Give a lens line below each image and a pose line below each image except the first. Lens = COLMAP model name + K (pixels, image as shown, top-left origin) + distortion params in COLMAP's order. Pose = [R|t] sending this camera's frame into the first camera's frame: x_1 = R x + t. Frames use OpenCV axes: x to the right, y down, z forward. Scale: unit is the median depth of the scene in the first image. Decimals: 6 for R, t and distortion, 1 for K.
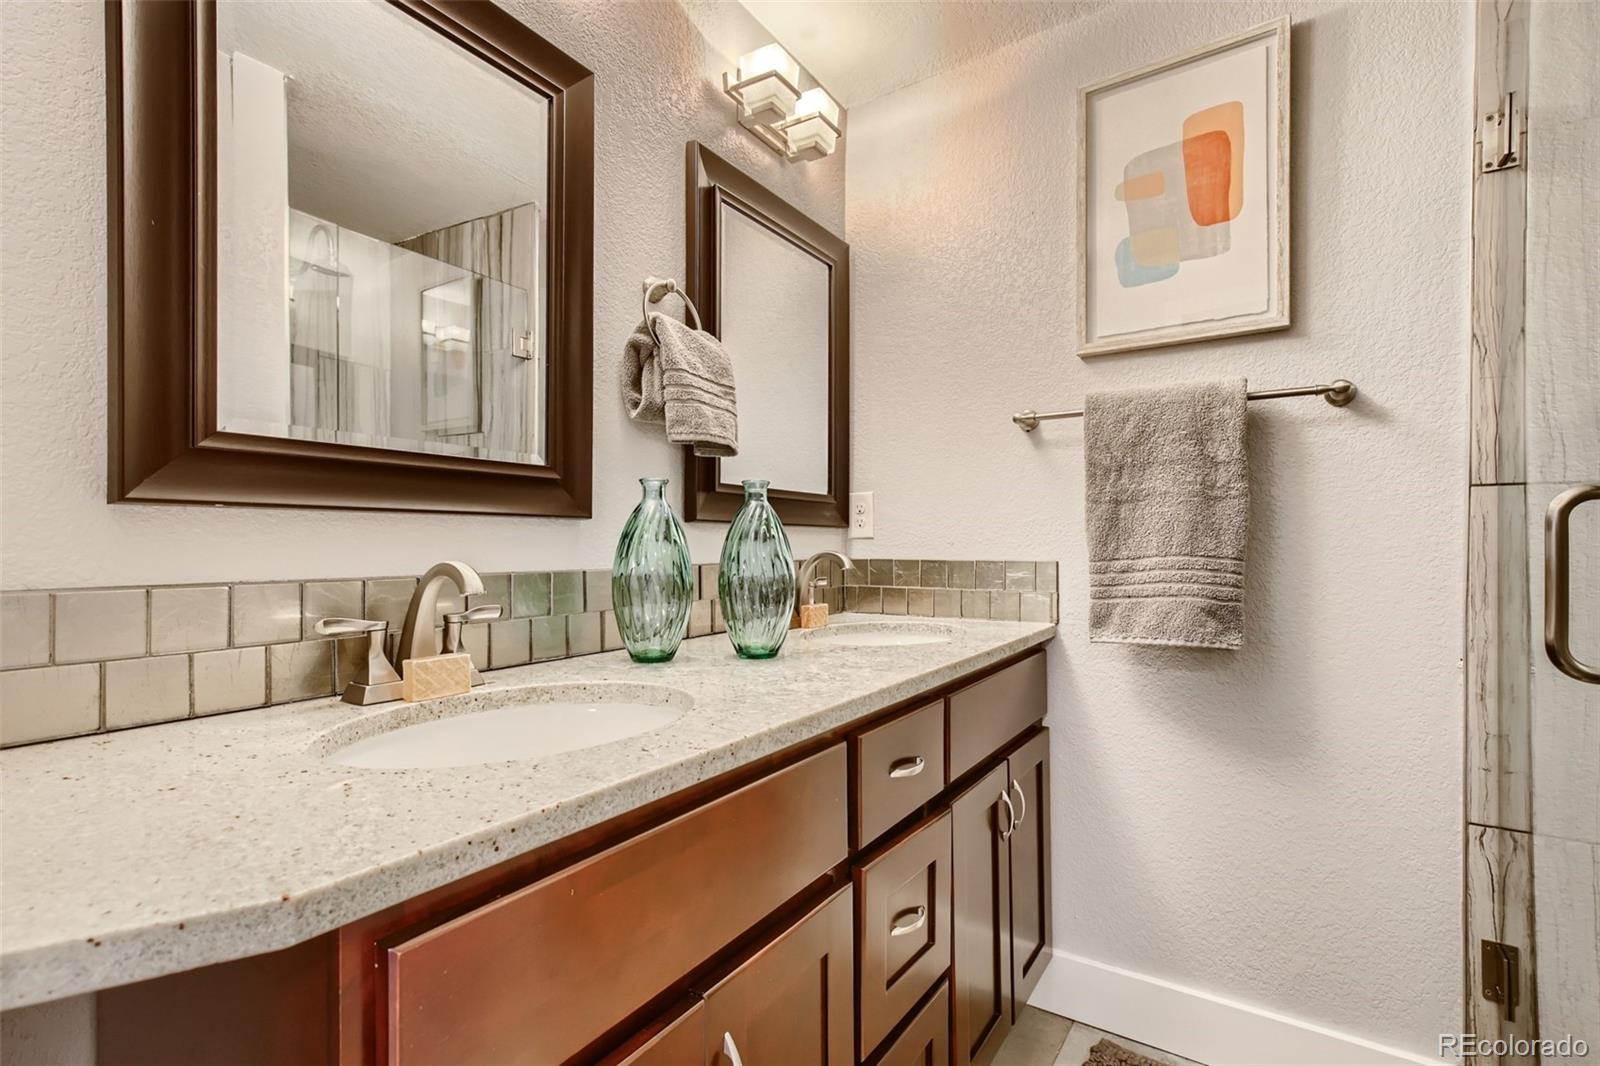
lens RADIAL K [[738.0, 0, 808.5], [0, 738.0, 544.1], [0, 0, 1]] dist [-0.005072, 0.005704]
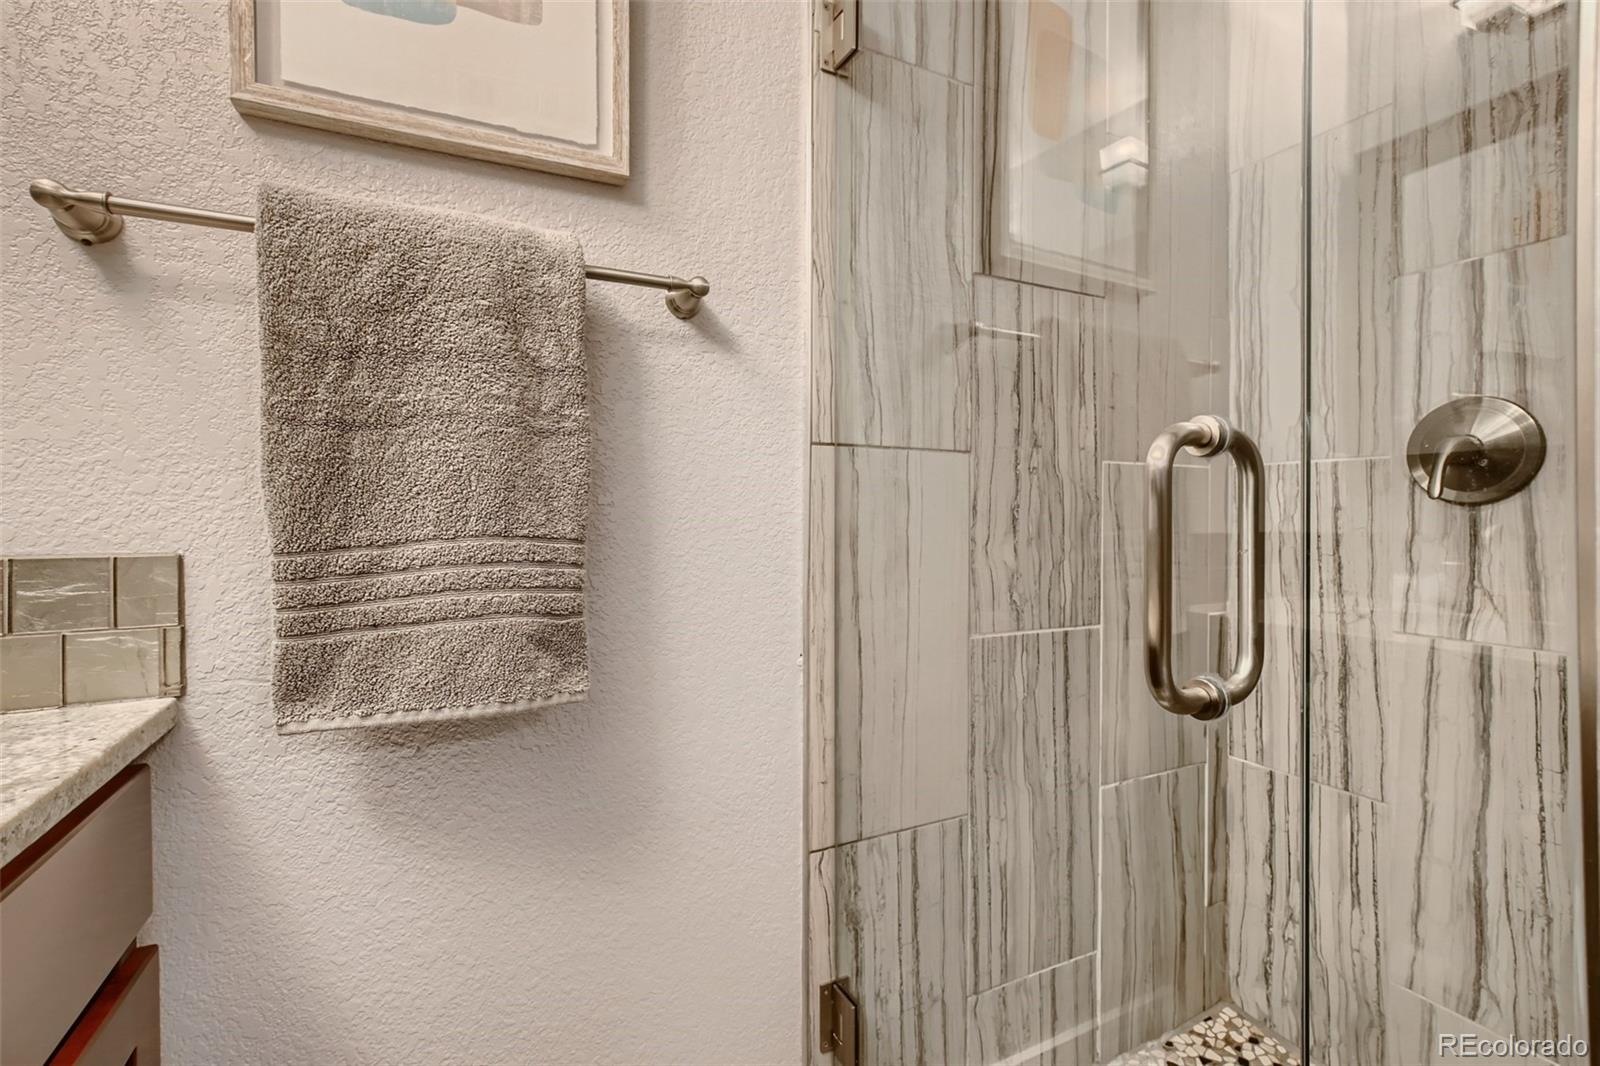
lens RADIAL K [[738.0, 0, 822.8], [0, 738.0, 519.6], [0, 0, 1]] dist [-0.005072, 0.005704]
pose [[0.494353, -0.004062, 0.869251, 0.171997], [0.006180, 0.999980, 0.001158, 0.004361], [-0.869239, 0.004799, 0.494369, 0.535056]]
